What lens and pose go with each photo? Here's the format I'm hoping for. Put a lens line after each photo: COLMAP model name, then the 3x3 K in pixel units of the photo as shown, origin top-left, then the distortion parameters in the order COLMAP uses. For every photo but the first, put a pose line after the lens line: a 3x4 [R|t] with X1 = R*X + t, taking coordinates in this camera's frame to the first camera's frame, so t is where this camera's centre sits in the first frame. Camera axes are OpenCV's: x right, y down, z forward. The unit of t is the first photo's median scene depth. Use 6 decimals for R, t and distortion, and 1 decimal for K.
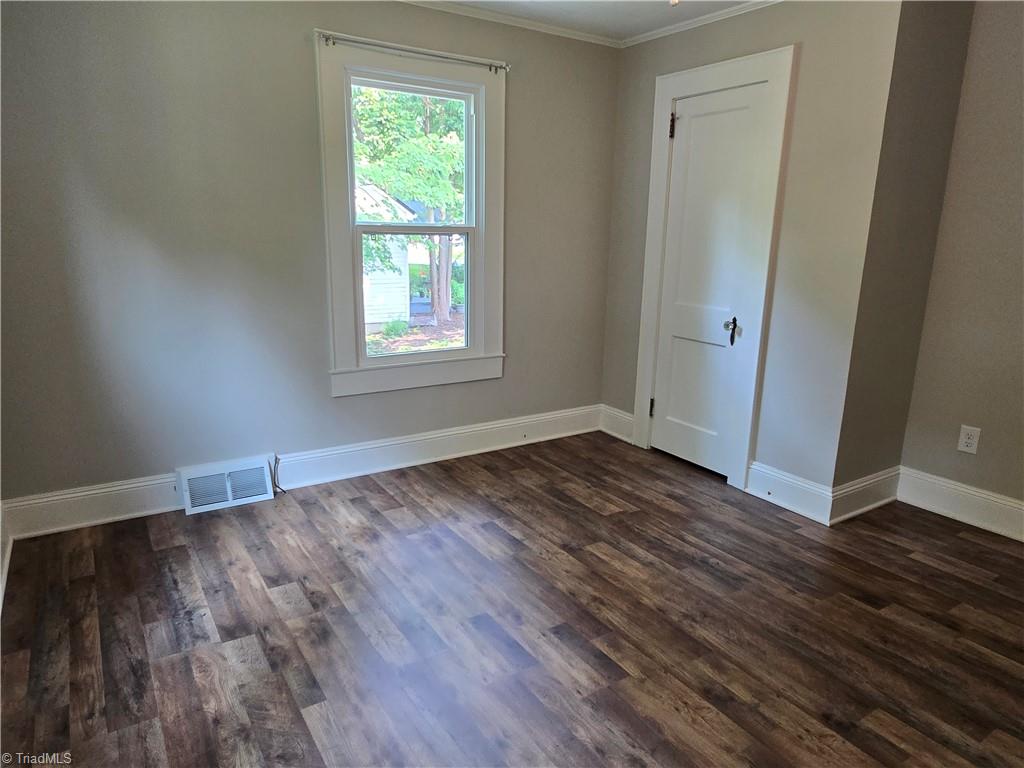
lens RADIAL K [[672.2, 0, 511.1], [0, 672.2, 387.2], [0, 0, 1]] dist [-0.004740, 0.000119]
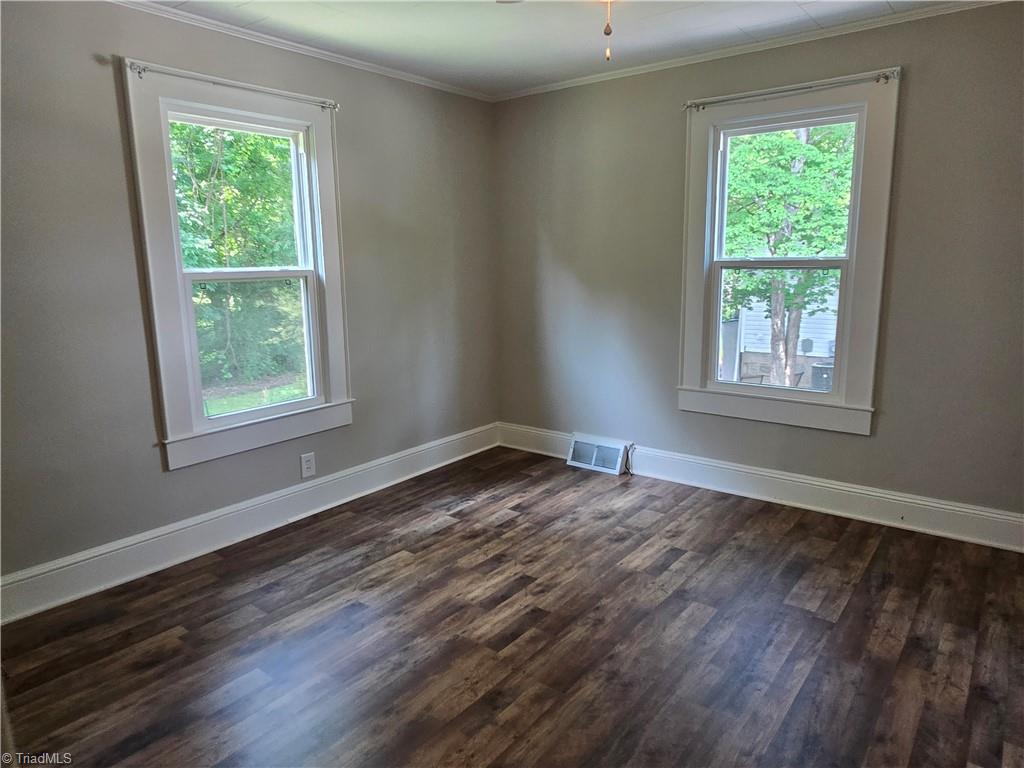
lens RADIAL K [[672.2, 0, 512.1], [0, 672.2, 383.4], [0, 0, 1]] dist [-0.004740, 0.000119]
pose [[0.316043, 0.153537, -0.936239, 0.838256], [-0.194086, 0.976412, 0.094608, -0.096613], [0.928680, 0.151811, 0.338388, 0.390913]]
